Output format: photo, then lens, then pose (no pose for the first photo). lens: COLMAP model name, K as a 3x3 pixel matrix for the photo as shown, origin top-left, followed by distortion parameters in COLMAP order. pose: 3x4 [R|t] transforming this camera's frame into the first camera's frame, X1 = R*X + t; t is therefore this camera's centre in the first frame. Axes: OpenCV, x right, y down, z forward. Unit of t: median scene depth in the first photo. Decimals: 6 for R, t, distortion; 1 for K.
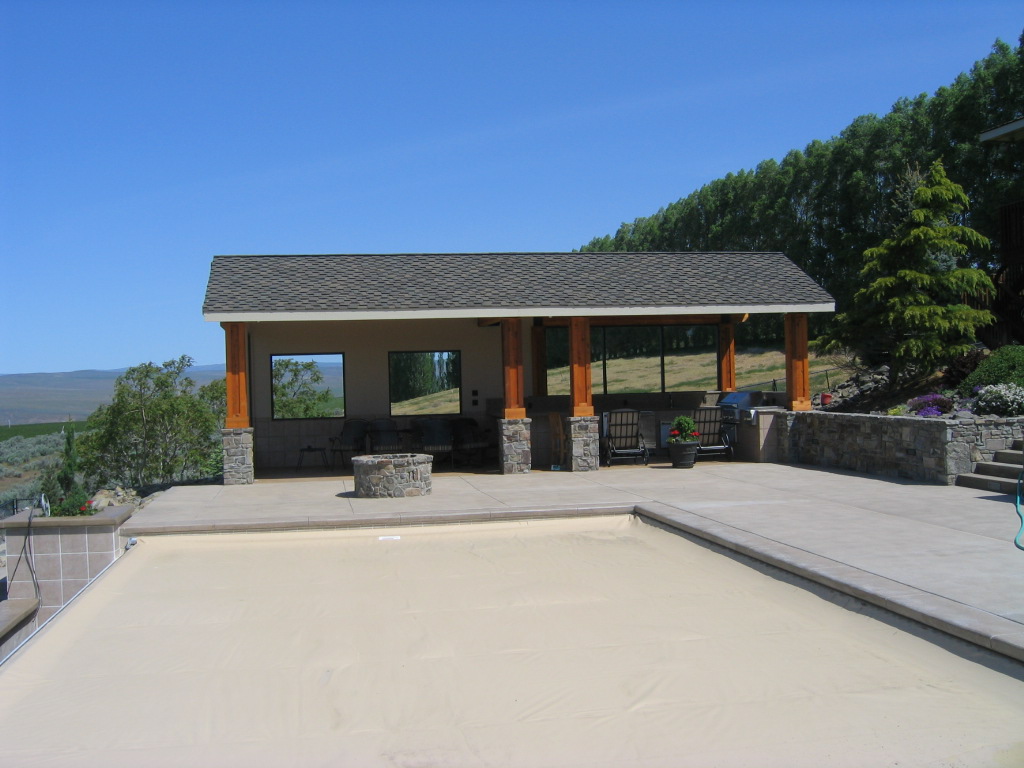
lens RADIAL K [[1071.9, 0, 495.3], [0, 1071.9, 383.6], [0, 0, 1]] dist [-0.141869, 0.114037]
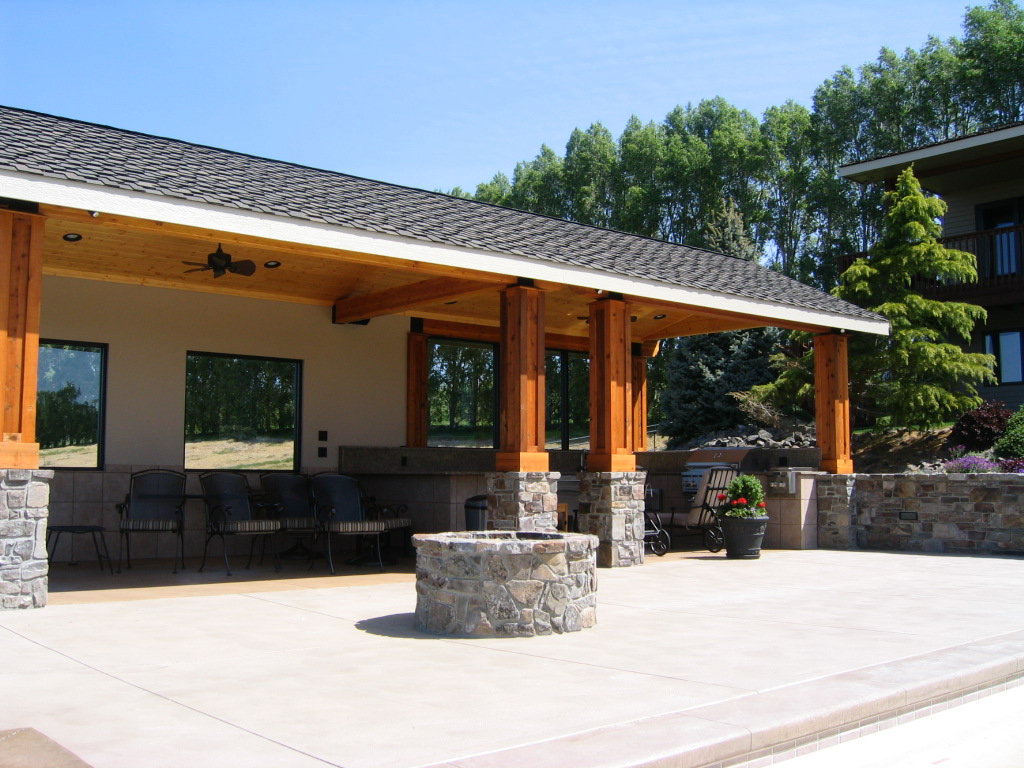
lens RADIAL K [[1071.9, 0, 495.3], [0, 1071.9, 383.6], [0, 0, 1]] dist [-0.141869, 0.114037]
pose [[0.863725, 0.070262, 0.499042, -0.270458], [-0.023166, 0.994722, -0.099955, 0.042861], [-0.503431, 0.074773, 0.860794, 0.534115]]
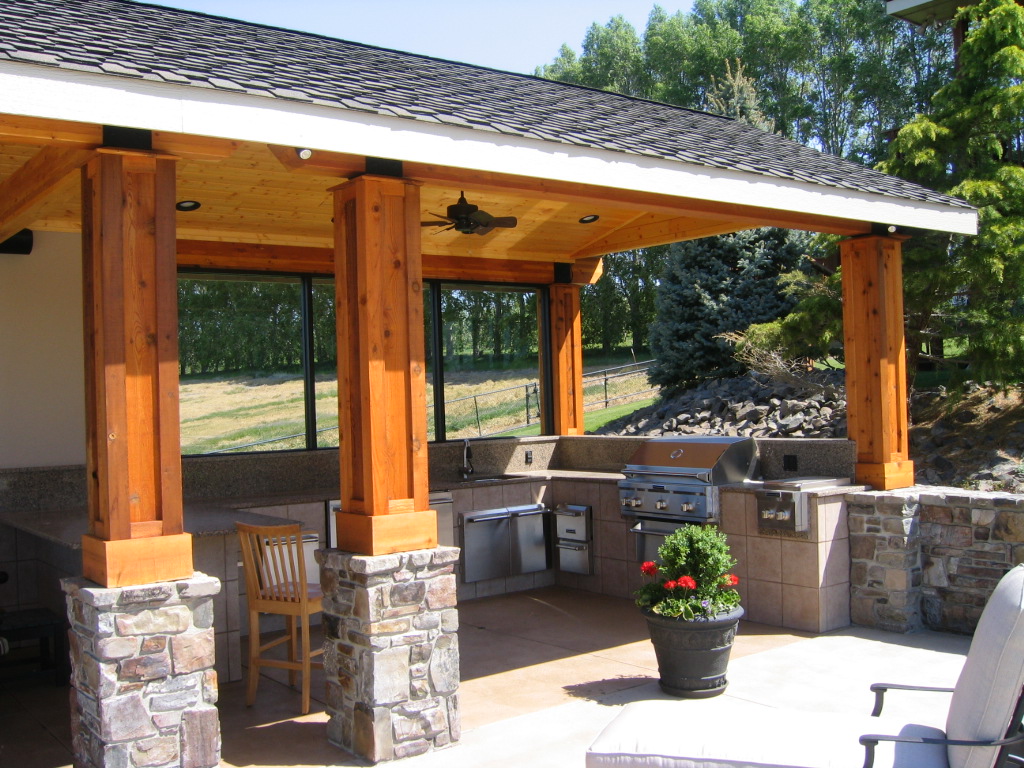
lens RADIAL K [[1071.9, 0, 495.3], [0, 1071.9, 383.6], [0, 0, 1]] dist [-0.141869, 0.114037]
pose [[0.888615, 0.004501, 0.458631, -0.019746], [0.008539, 0.999616, -0.026355, -0.003787], [-0.458574, 0.027336, 0.888236, 0.753952]]
